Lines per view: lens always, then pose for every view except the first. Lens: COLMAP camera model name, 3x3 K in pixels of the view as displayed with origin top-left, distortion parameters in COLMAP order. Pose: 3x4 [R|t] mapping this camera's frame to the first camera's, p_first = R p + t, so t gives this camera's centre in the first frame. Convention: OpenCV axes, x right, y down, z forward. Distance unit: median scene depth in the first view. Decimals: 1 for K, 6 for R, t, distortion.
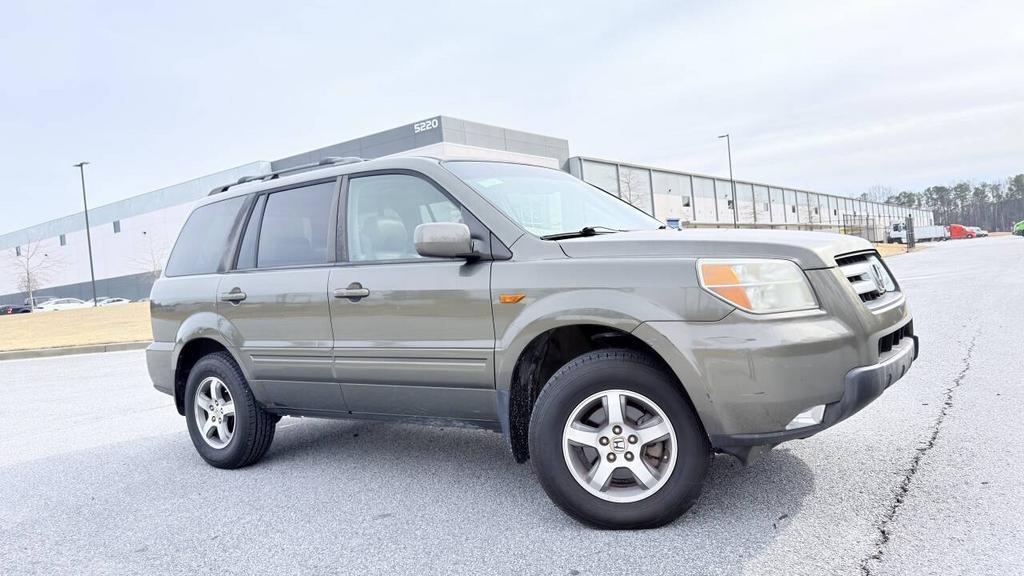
lens RADIAL K [[736.2, 0, 512.9], [0, 736.2, 283.5], [0, 0, 1]] dist [0.031609, -0.047341]
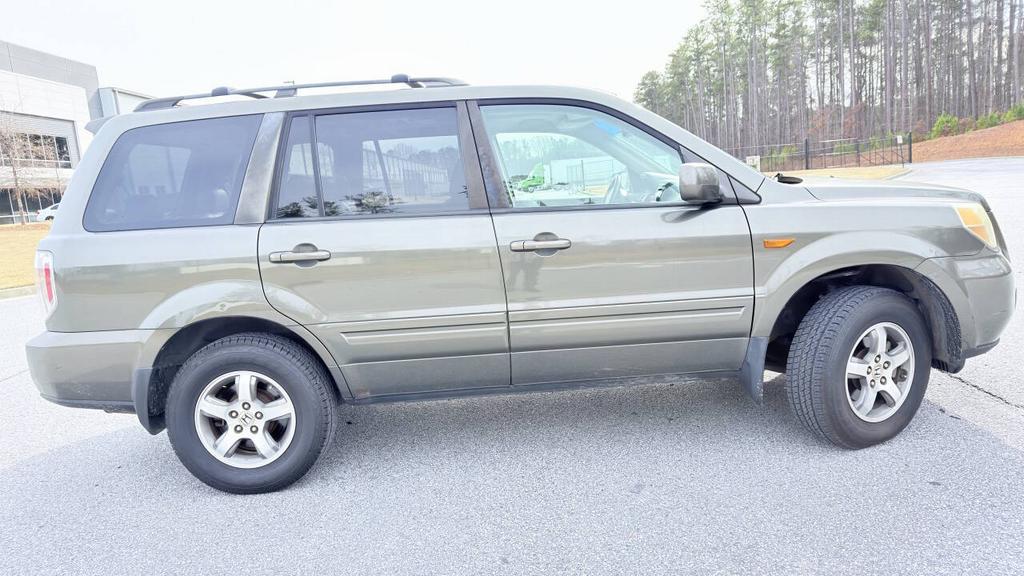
lens RADIAL K [[736.2, 0, 512.3], [0, 736.2, 290.5], [0, 0, 1]] dist [0.031609, -0.047341]
pose [[0.817759, -0.068089, 0.571519, -0.747582], [0.023557, 0.996105, 0.084966, -0.007535], [-0.575078, -0.056019, 0.816178, 0.336019]]
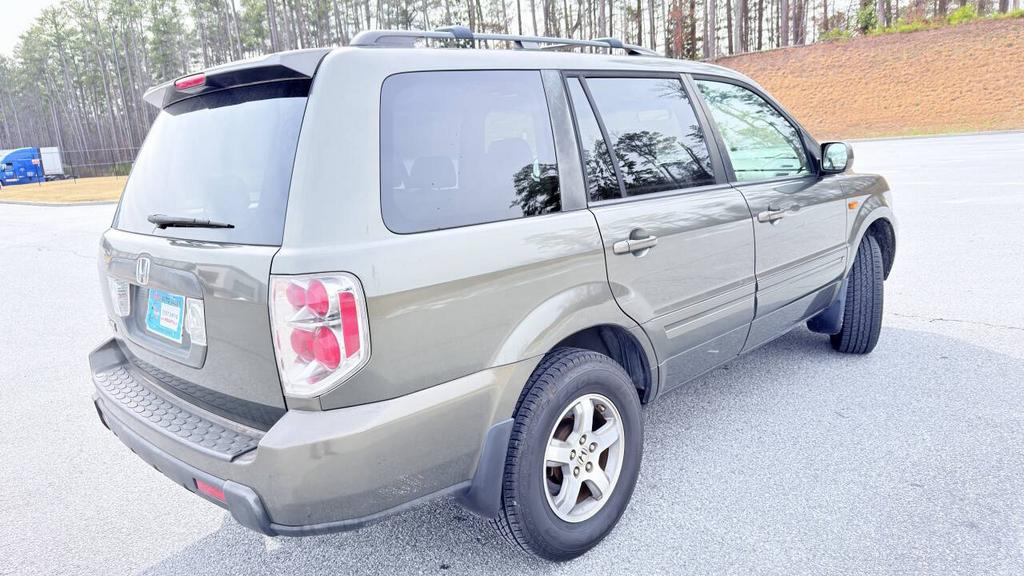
lens RADIAL K [[736.2, 0, 504.1], [0, 736.2, 289.5], [0, 0, 1]] dist [0.031609, -0.047341]
pose [[0.159026, -0.136576, 0.977782, -1.200752], [0.079603, 0.988935, 0.125188, -0.037277], [-0.984060, 0.057926, 0.168138, 1.206594]]
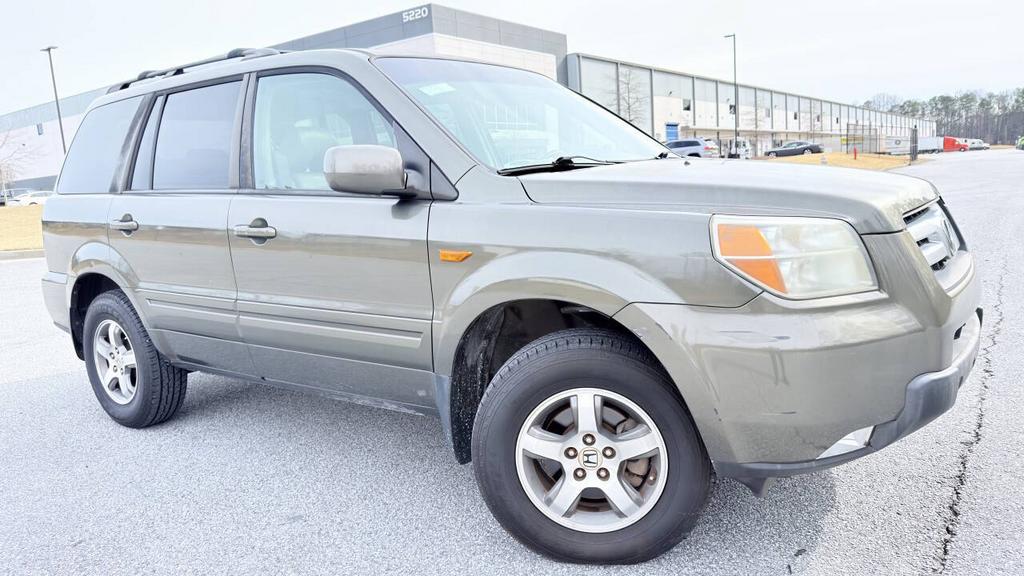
lens RADIAL K [[736.2, 0, 511.9], [0, 736.2, 294.5], [0, 0, 1]] dist [0.031609, -0.047341]
pose [[0.999644, 0.024419, 0.010708, 0.041970], [-0.025724, 0.988893, 0.146388, -0.043276], [-0.007015, -0.146612, 0.989169, 0.228962]]
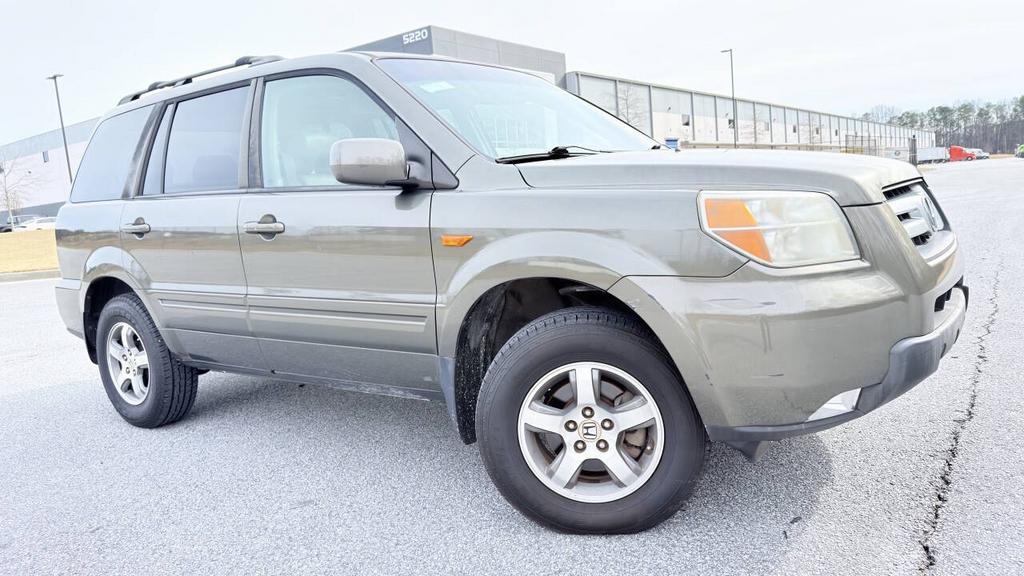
lens RADIAL K [[736.2, 0, 512.2], [0, 736.2, 291.0], [0, 0, 1]] dist [0.031609, -0.047341]
pose [[0.999971, 0.005240, 0.005460, 0.045827], [-0.005845, 0.993064, 0.117430, -0.015067], [-0.004807, -0.117459, 0.993066, 0.197843]]
